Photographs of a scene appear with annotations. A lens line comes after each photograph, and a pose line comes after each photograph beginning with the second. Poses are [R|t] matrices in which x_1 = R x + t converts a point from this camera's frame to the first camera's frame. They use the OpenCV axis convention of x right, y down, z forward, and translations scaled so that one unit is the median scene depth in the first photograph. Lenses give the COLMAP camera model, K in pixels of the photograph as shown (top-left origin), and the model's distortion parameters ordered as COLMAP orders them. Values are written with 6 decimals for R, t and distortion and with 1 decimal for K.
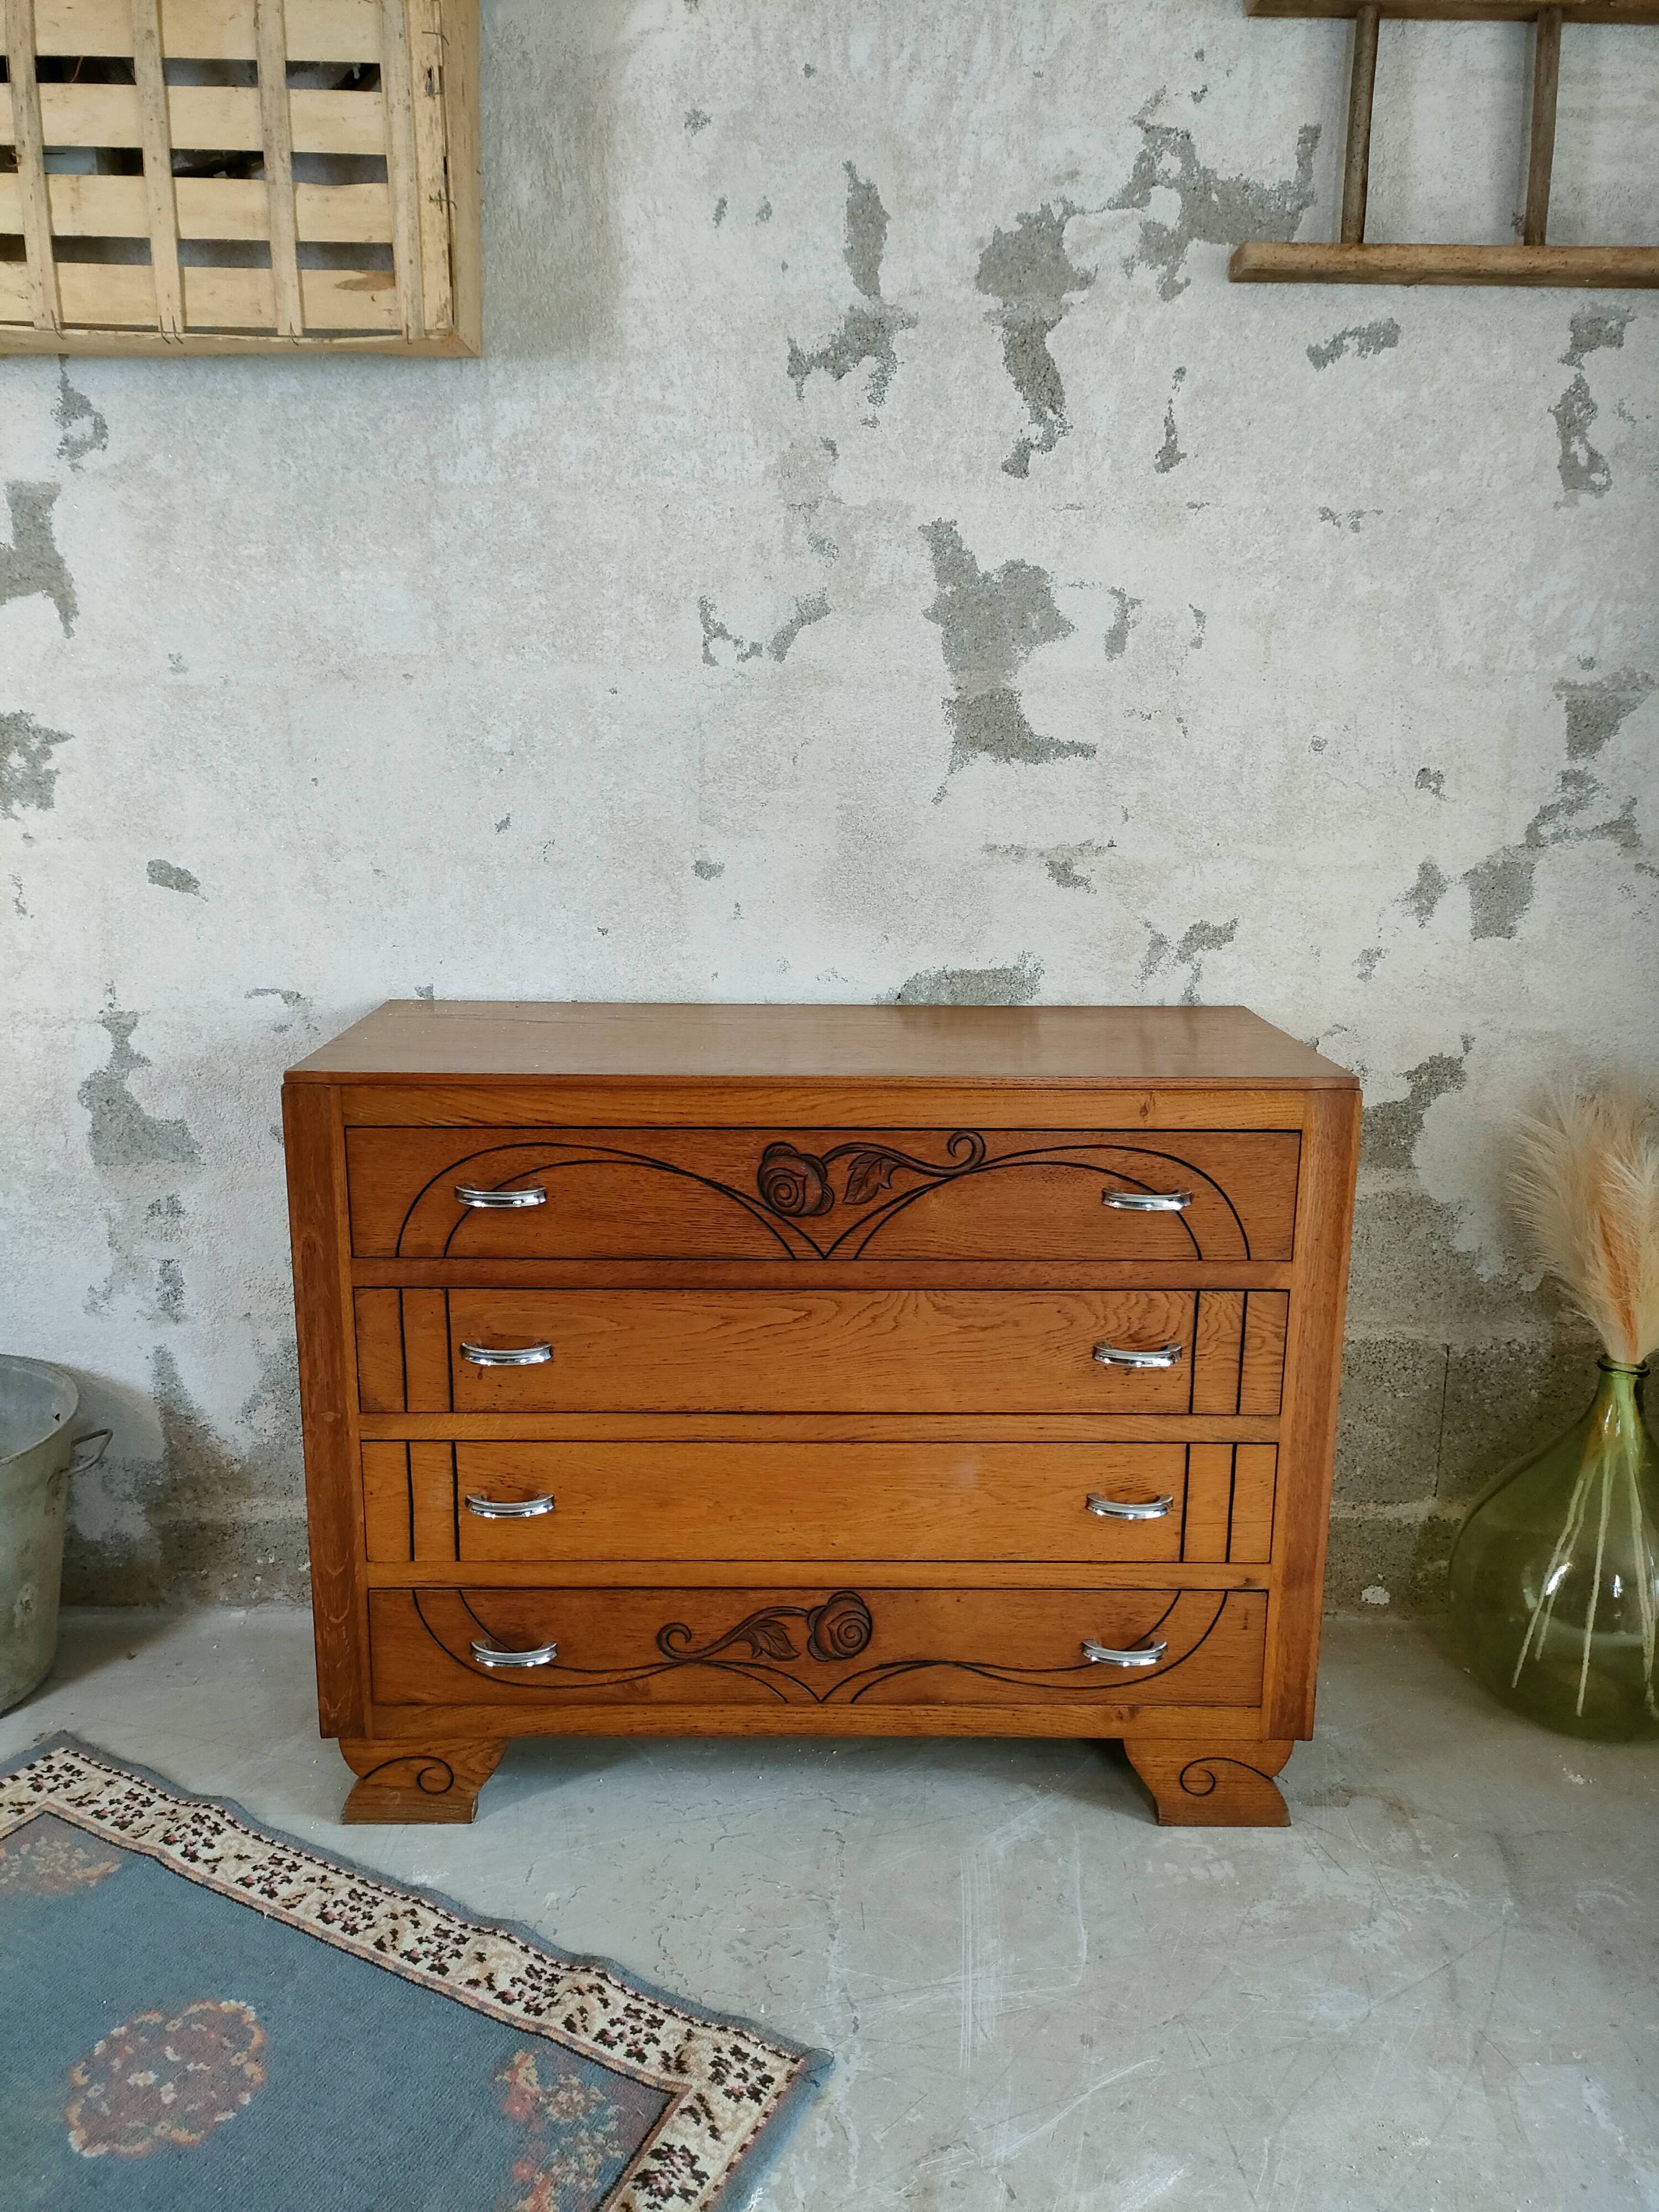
lens RADIAL K [[1637.0, 0, 820.2], [0, 1637.0, 1097.3], [0, 0, 1]] dist [0.045678, -0.051185]
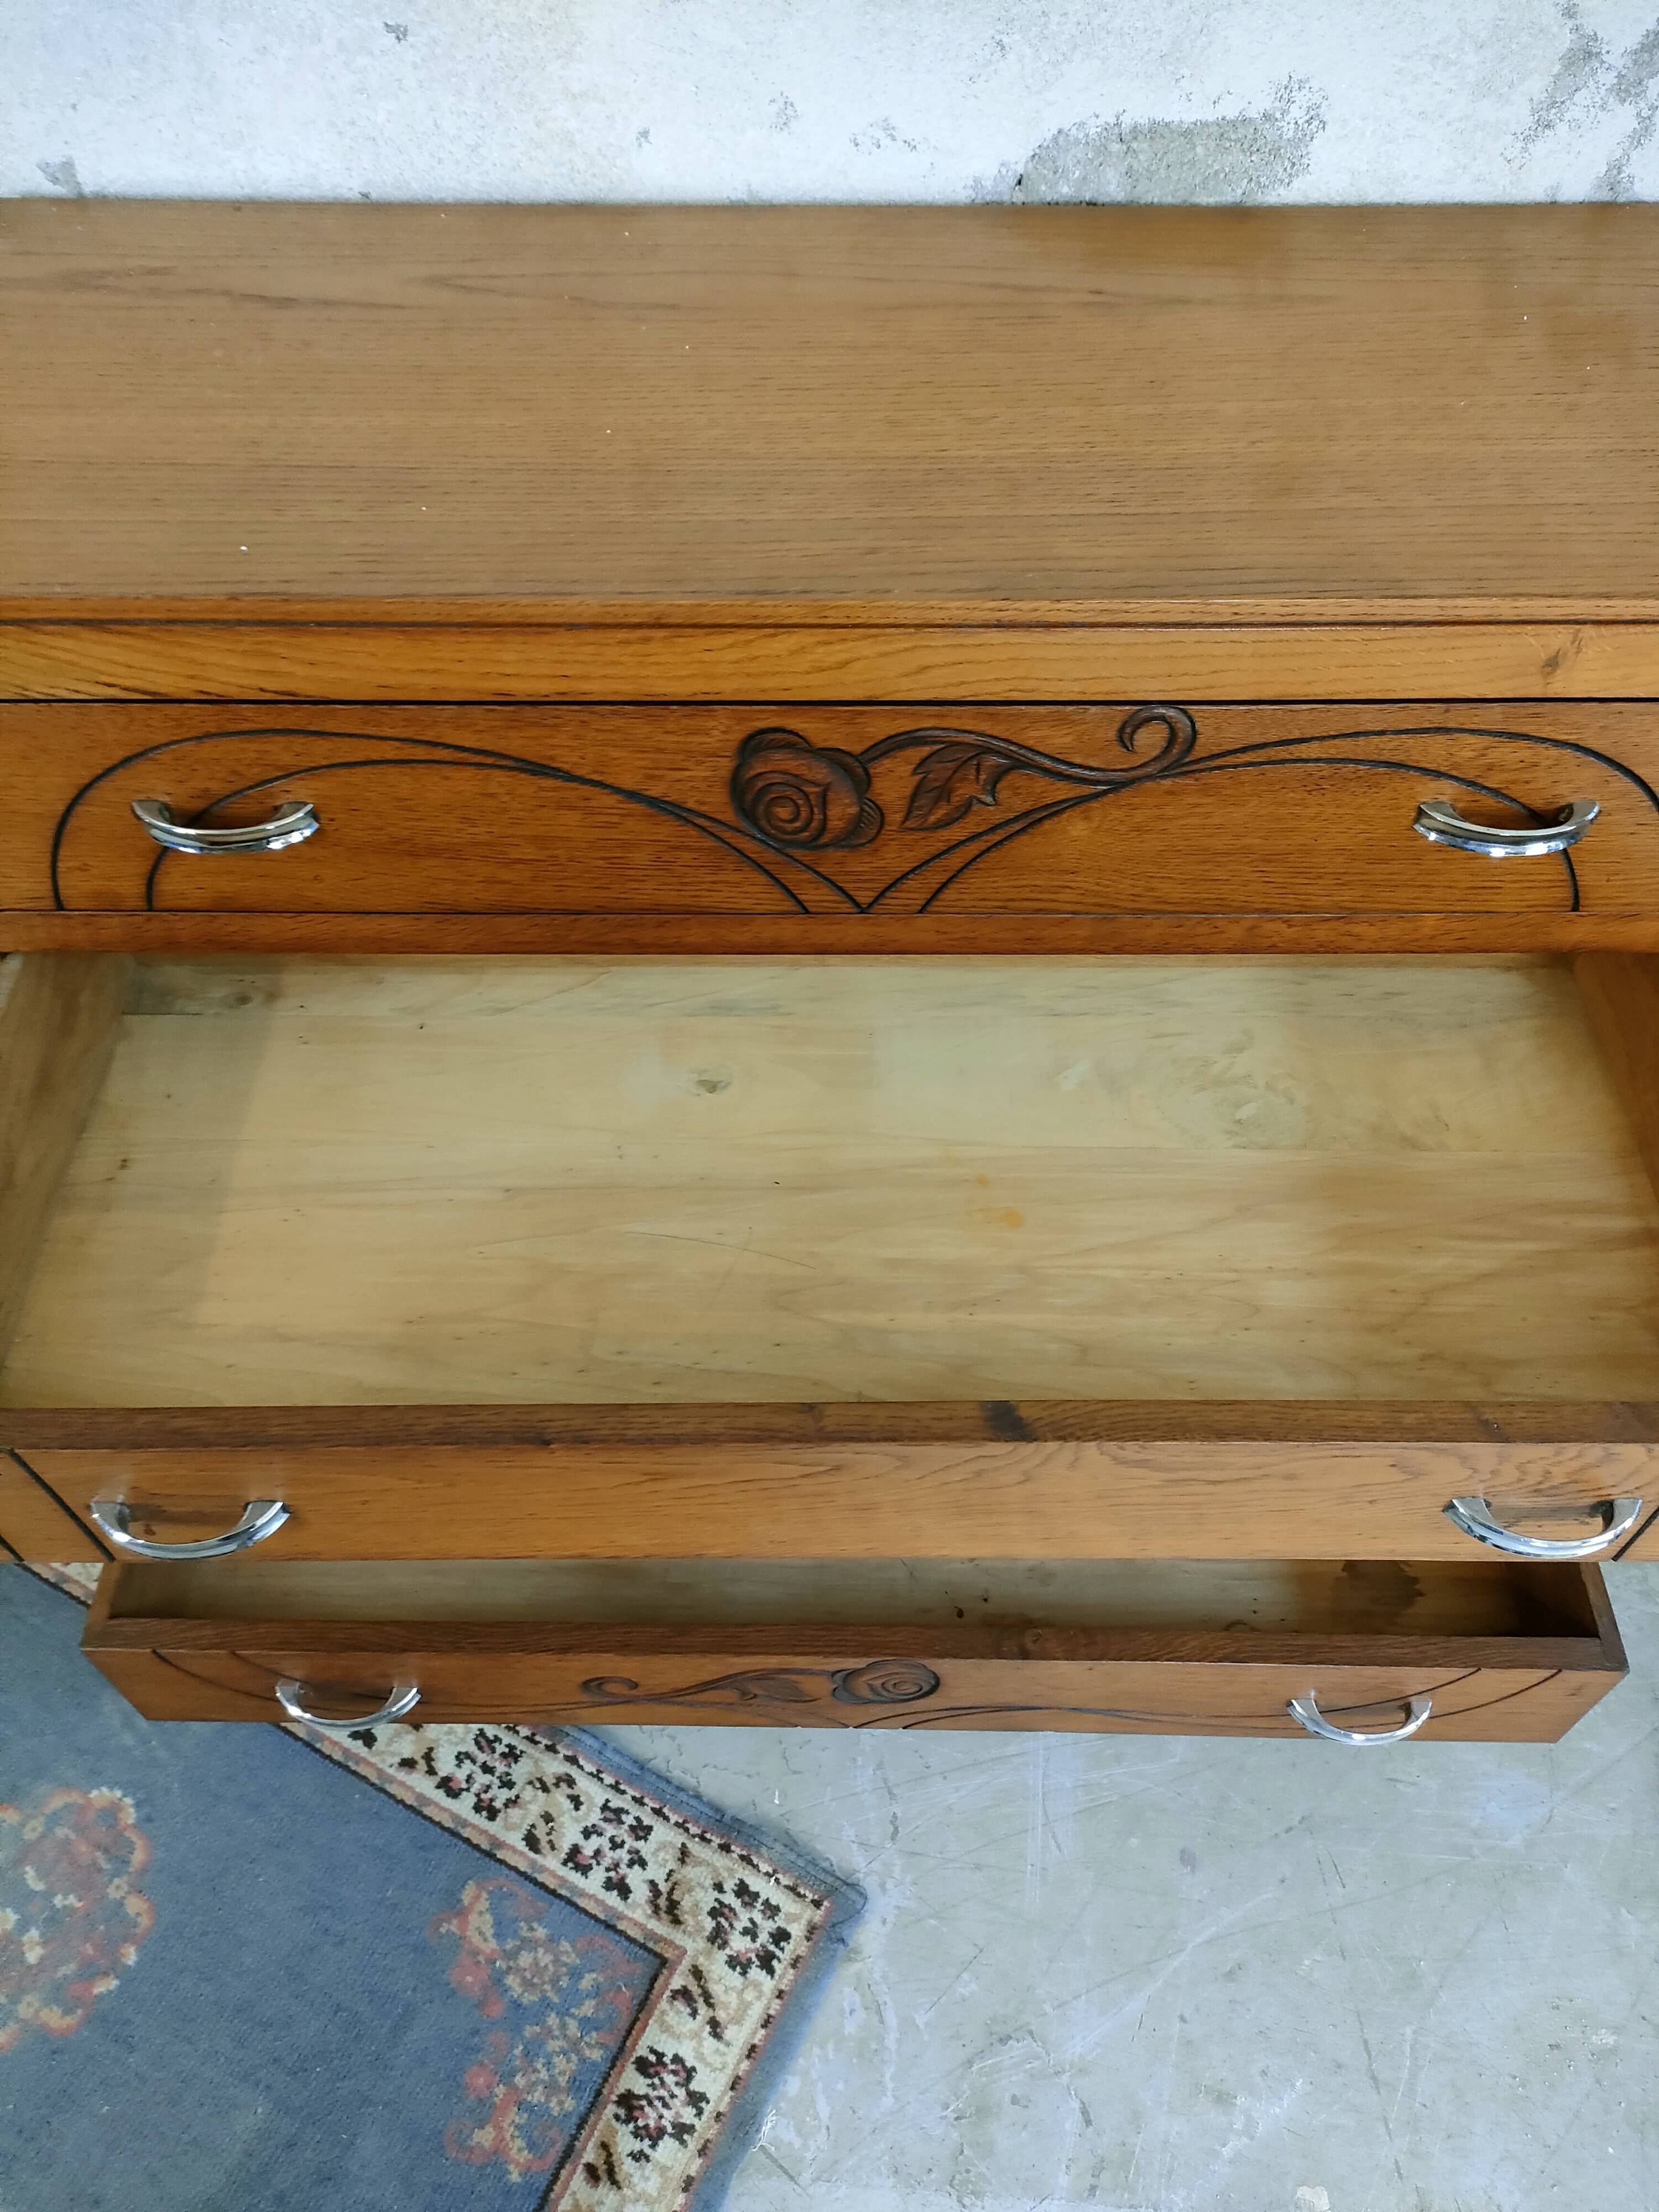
lens RADIAL K [[1637.0, 0, 827.0], [0, 1637.0, 1113.0], [0, 0, 1]] dist [0.045678, -0.051185]
pose [[0.999877, 0.005860, -0.014573, -0.001143], [0.004214, 0.793692, 0.608305, -0.171506], [0.015132, -0.608292, 0.793569, 0.526653]]
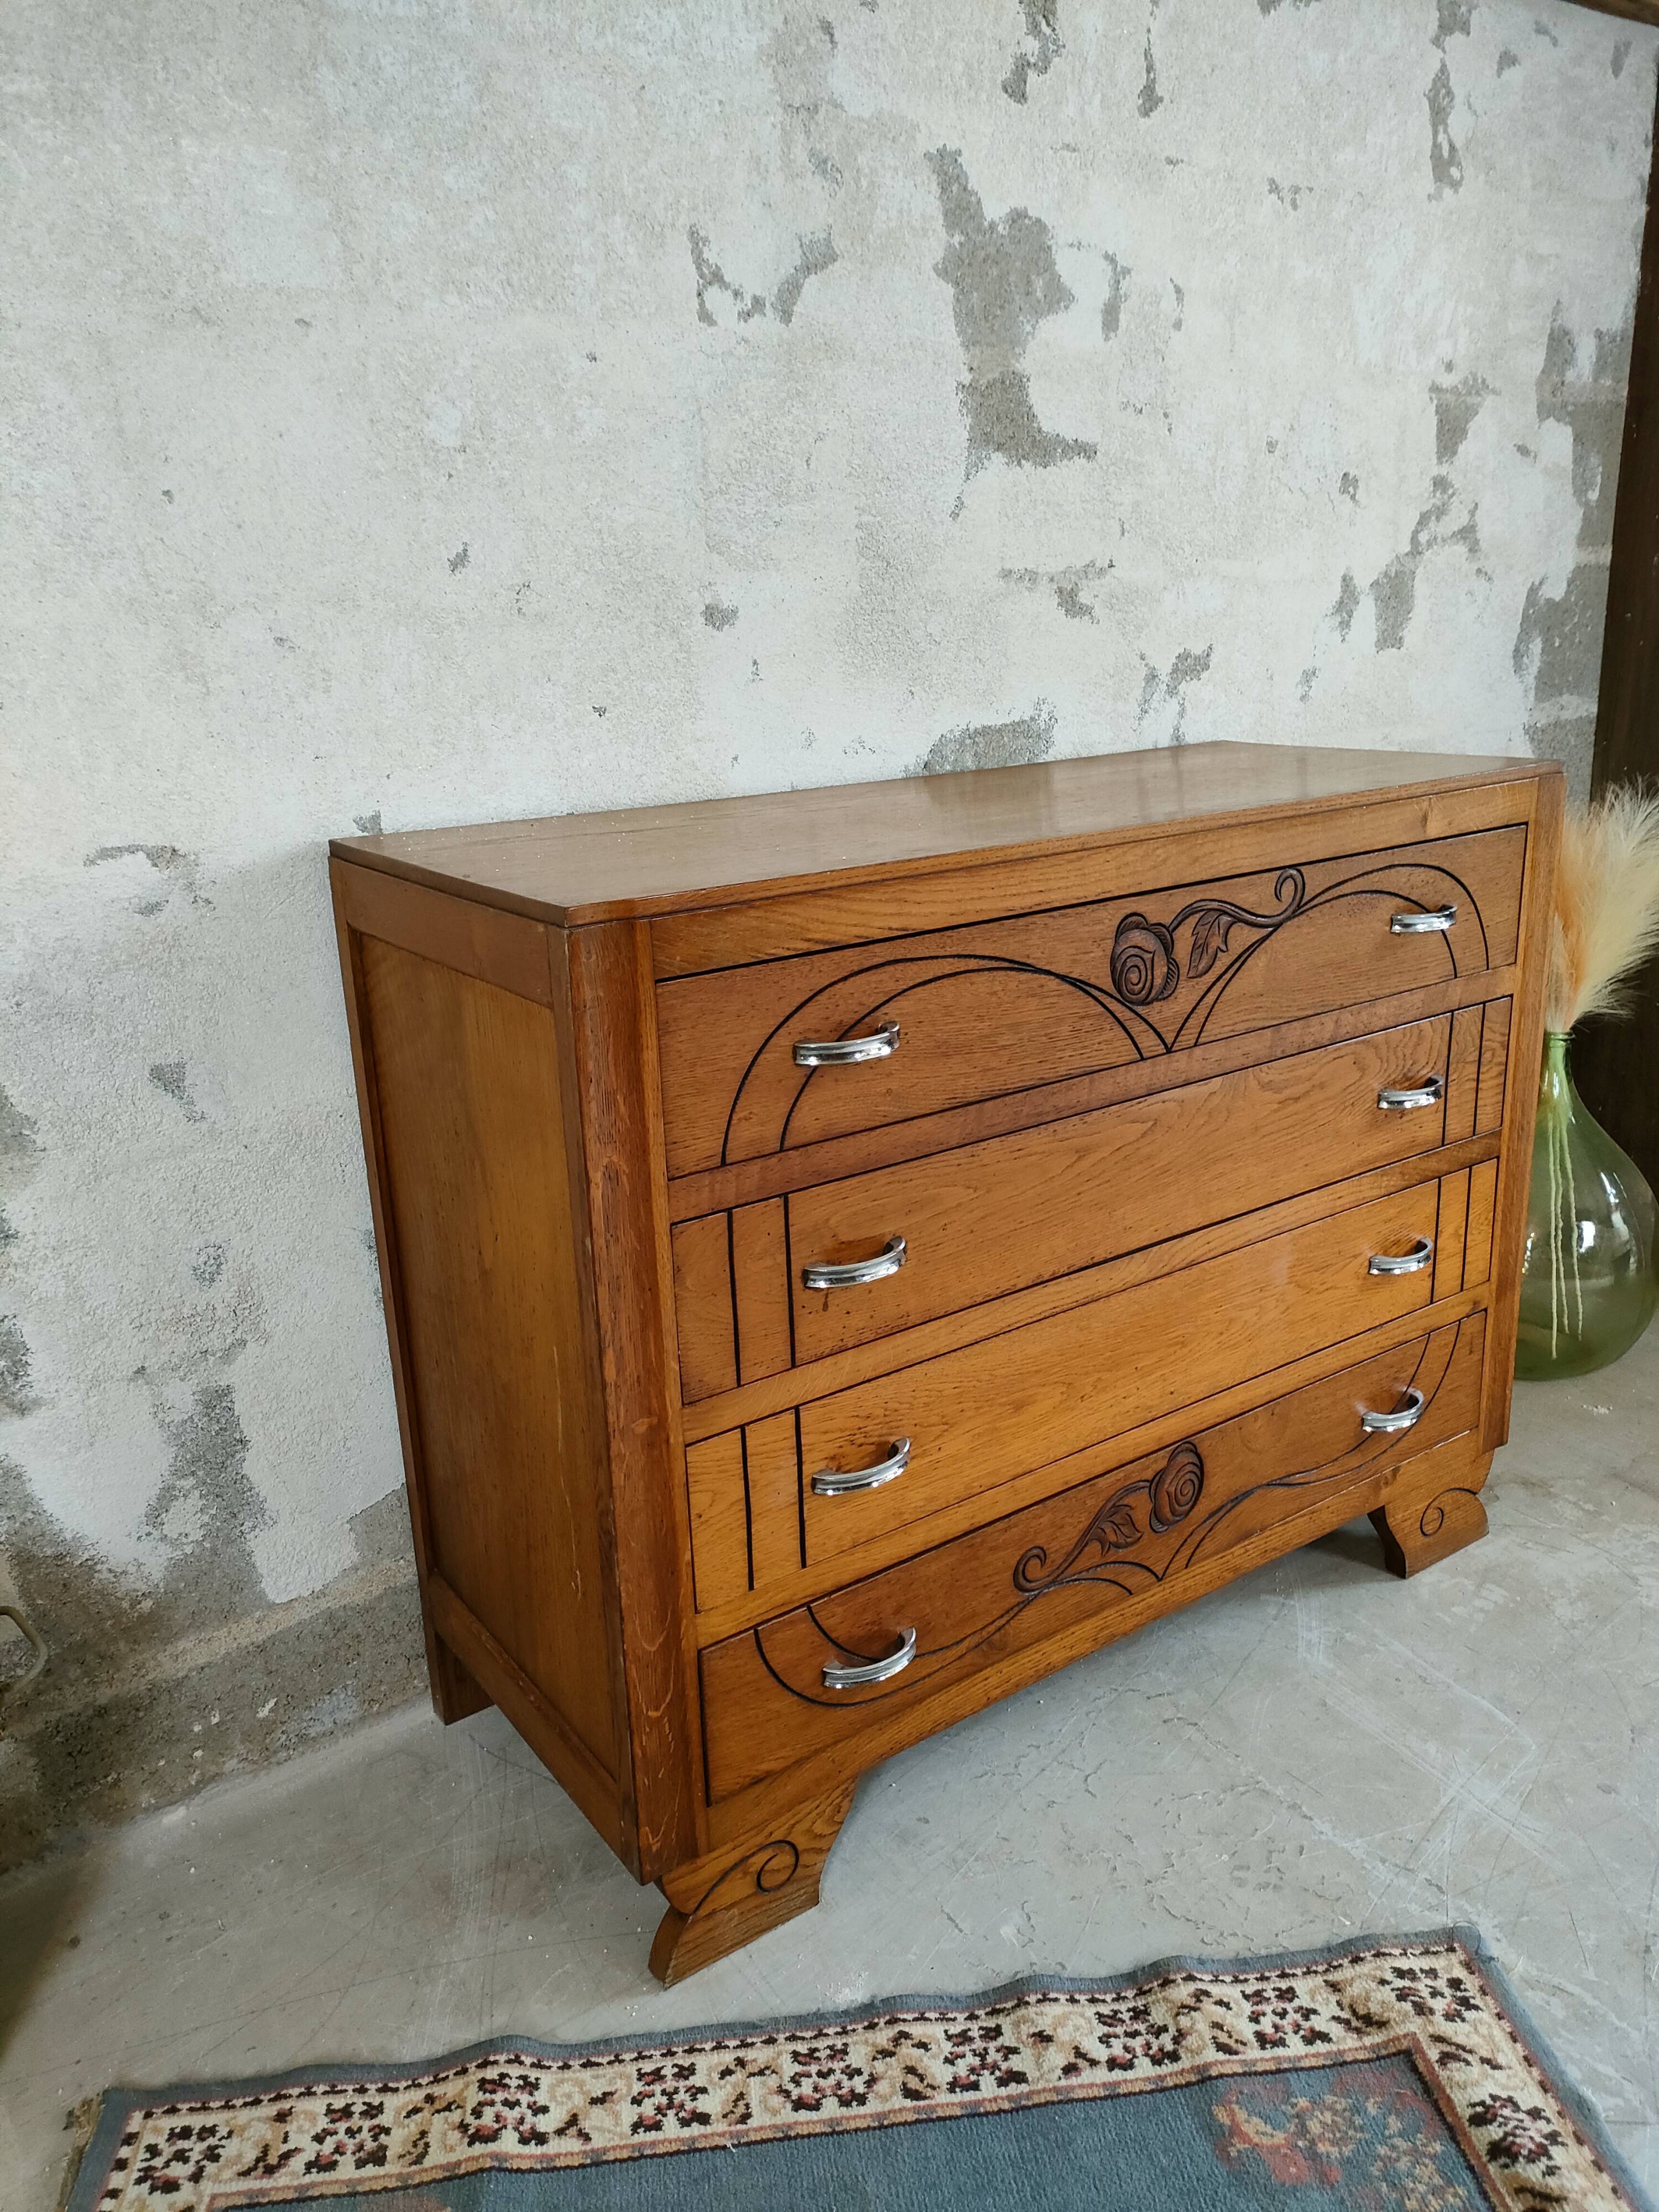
lens RADIAL K [[1637.0, 0, 824.3], [0, 1637.0, 1110.3], [0, 0, 1]] dist [0.045678, -0.051185]
pose [[0.825021, -0.204578, 0.526771, -0.562412], [0.166836, 0.978798, 0.118832, 0.001993], [-0.539912, -0.010154, 0.841660, 0.401009]]
